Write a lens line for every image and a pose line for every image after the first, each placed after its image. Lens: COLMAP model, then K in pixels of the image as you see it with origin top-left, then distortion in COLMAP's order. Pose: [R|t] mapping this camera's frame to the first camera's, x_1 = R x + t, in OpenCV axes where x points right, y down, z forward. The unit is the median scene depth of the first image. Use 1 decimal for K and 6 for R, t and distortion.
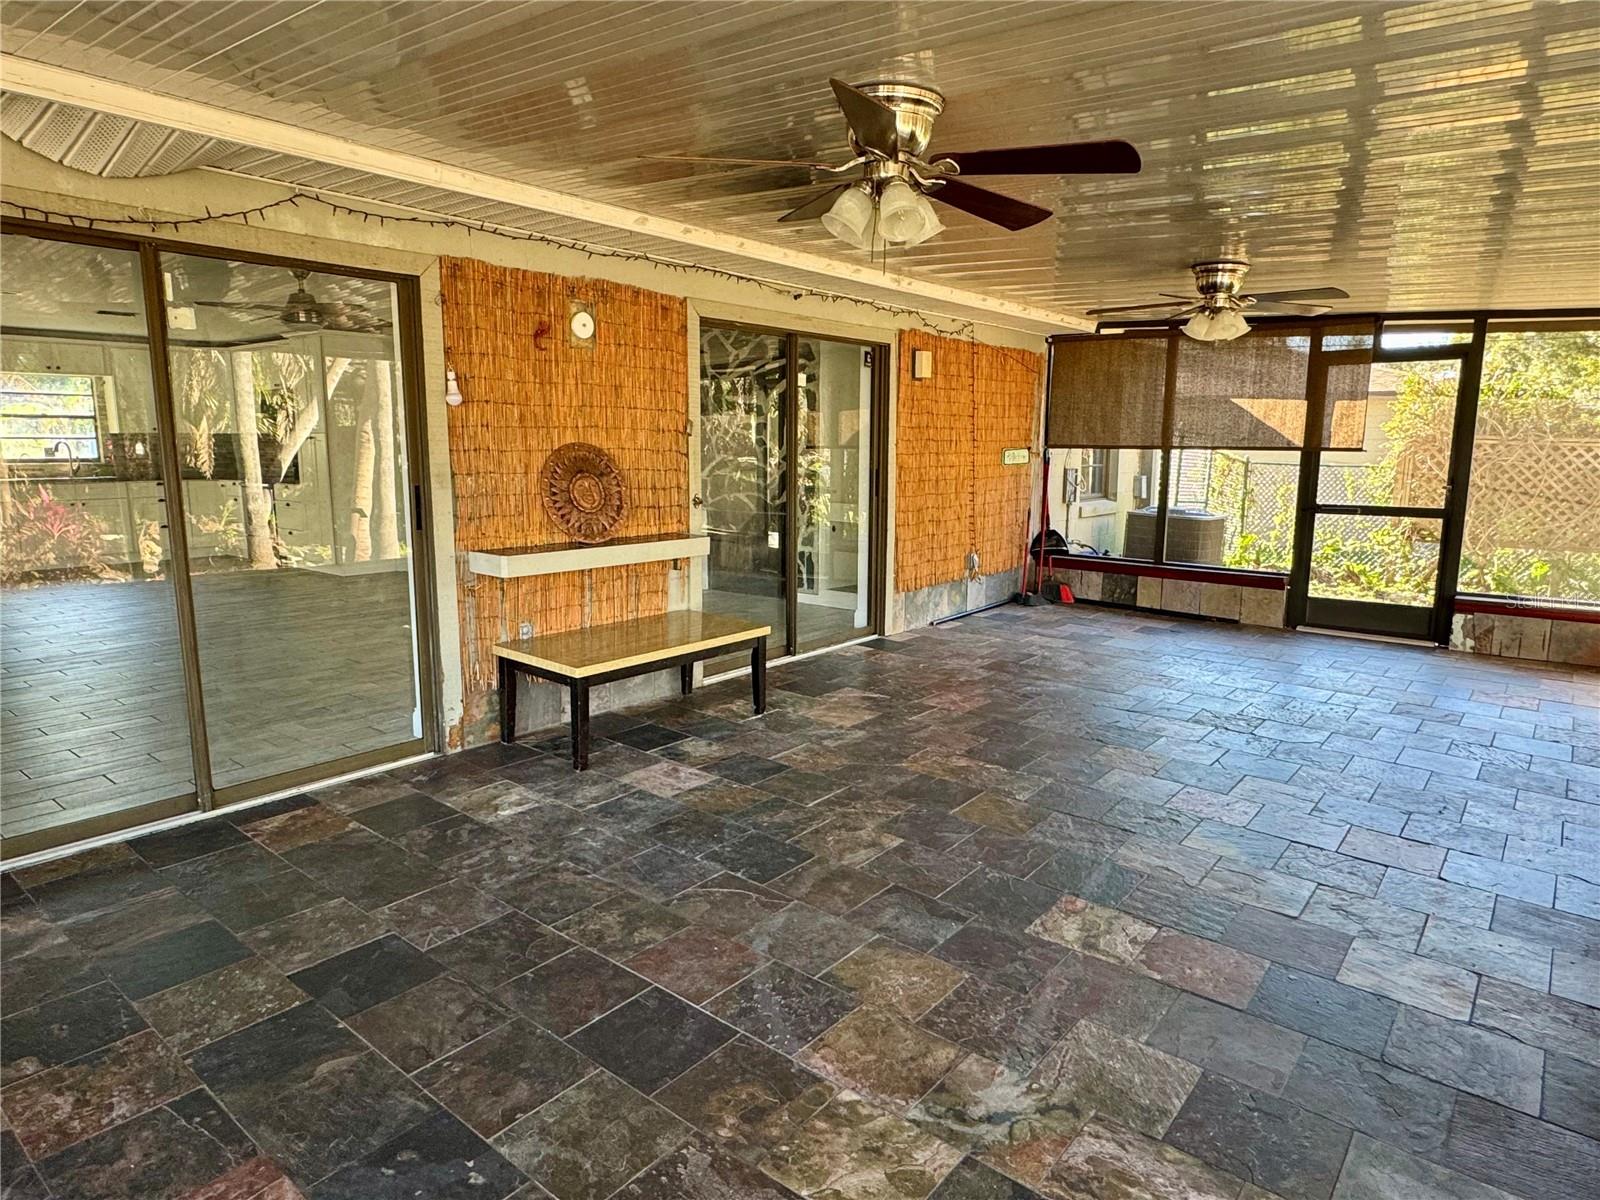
lens RADIAL K [[962.3, 0, 809.8], [0, 962.3, 600.6], [0, 0, 1]] dist [-0.001688, -0.000145]
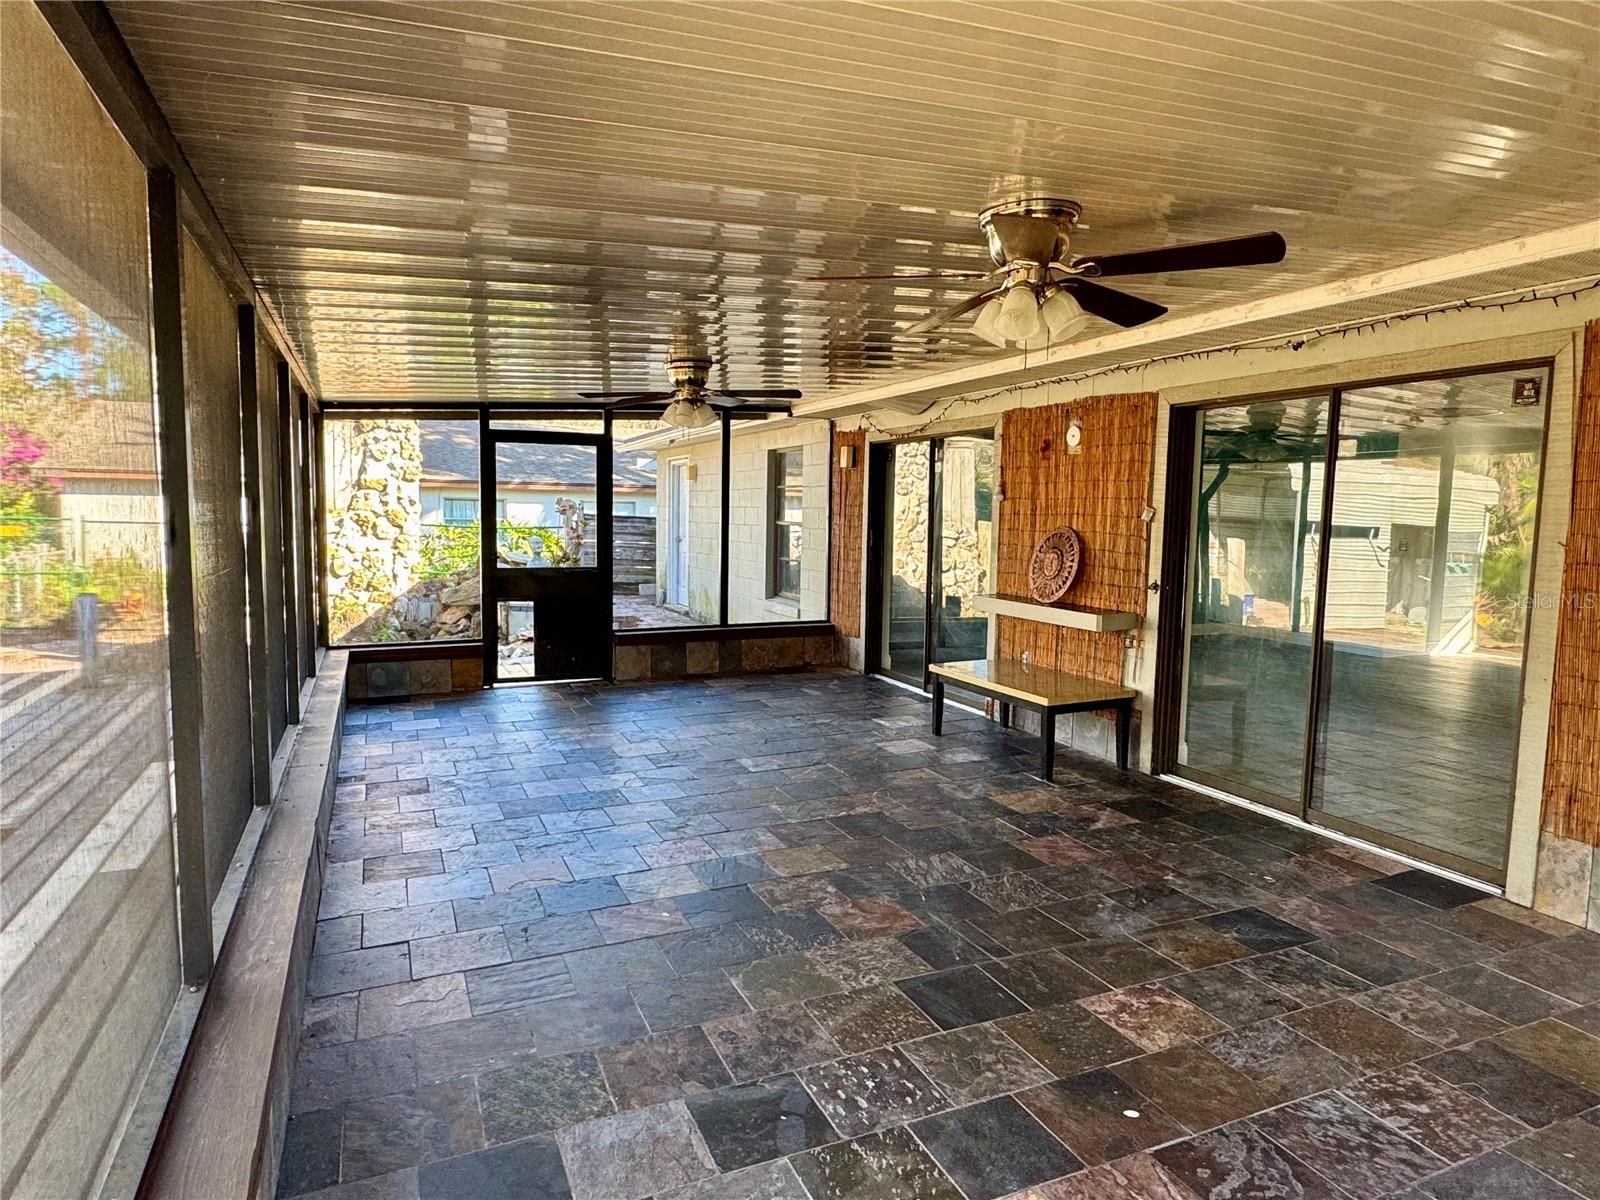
lens RADIAL K [[962.3, 0, 809.8], [0, 962.3, 600.6], [0, 0, 1]] dist [-0.001688, -0.000145]
pose [[-0.450688, 0.062280, -0.890506, 0.753794], [-0.177845, 0.971302, 0.157938, -0.147769], [0.874787, 0.229552, -0.426678, 0.896033]]
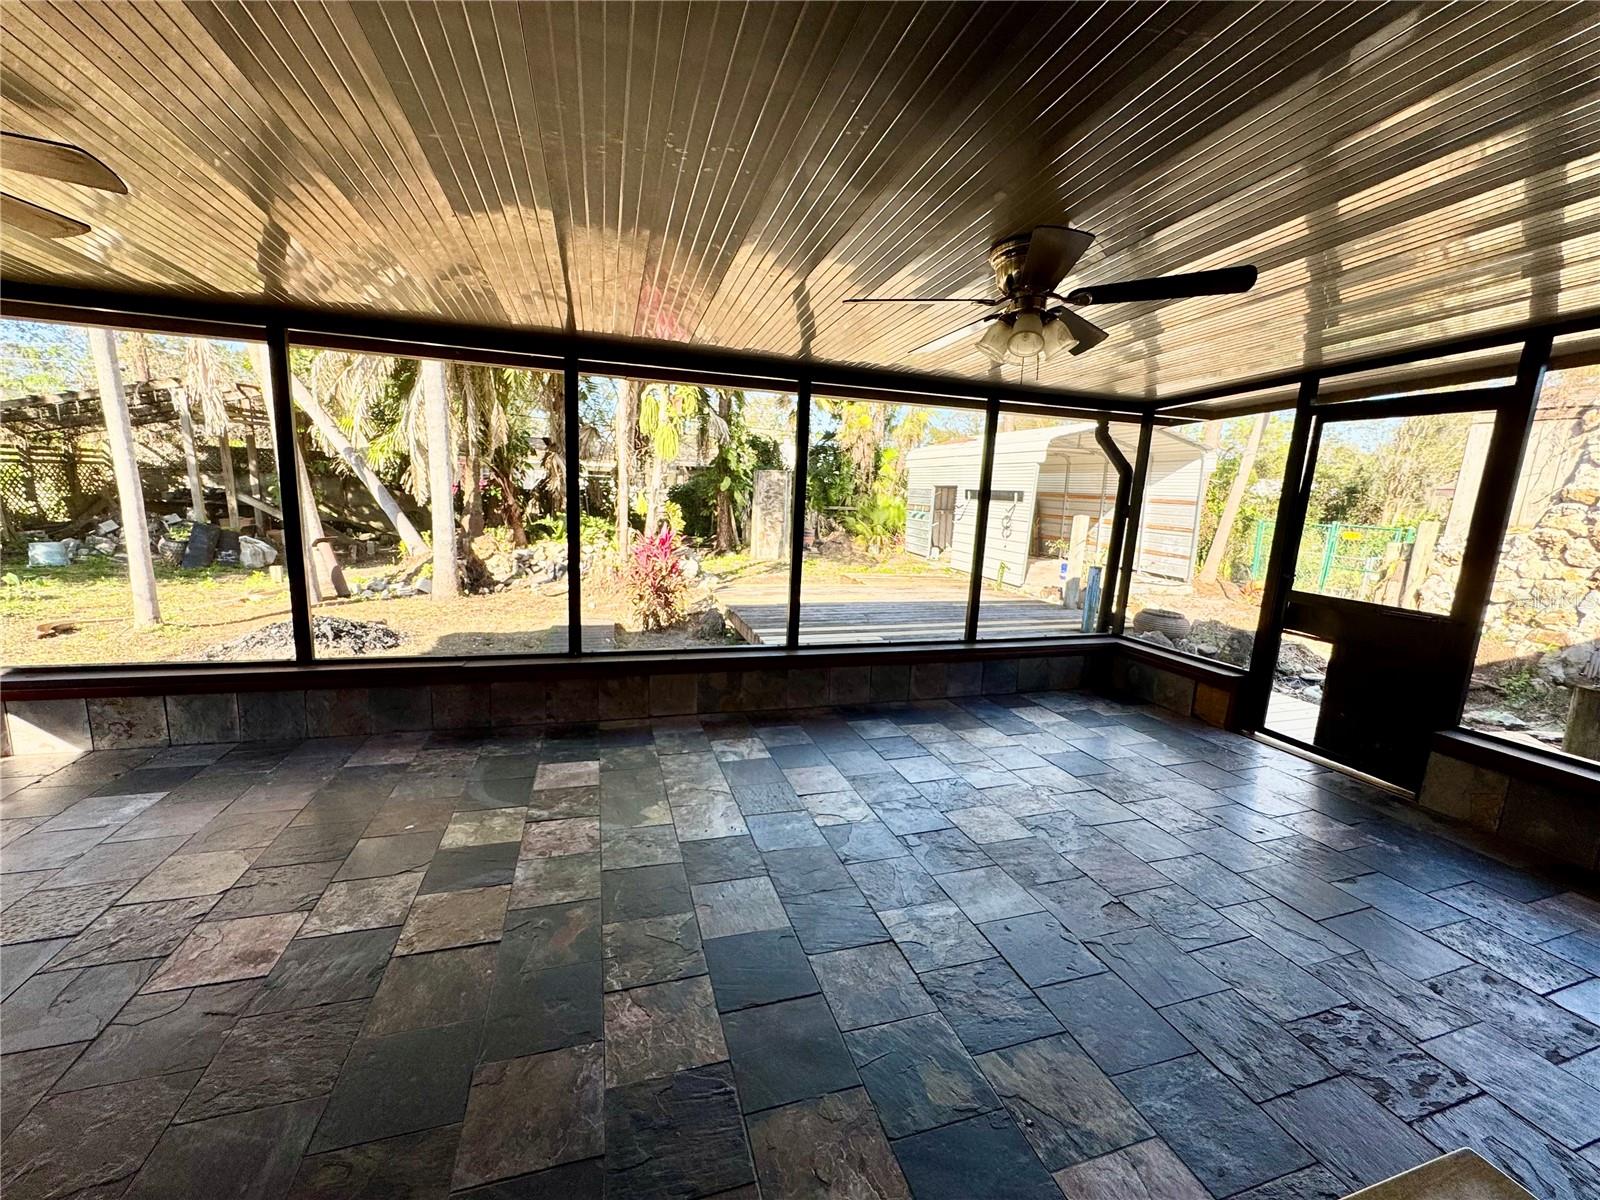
lens RADIAL K [[637.3, 0, 798.8], [0, 637.3, 602.8], [0, 0, 1]] dist [-0.003141, 0.000023]
pose [[-0.831824, -0.143301, 0.536221, -0.078412], [0.045580, 0.945197, 0.323304, -0.136195], [-0.553164, 0.293374, -0.779706, 0.776058]]
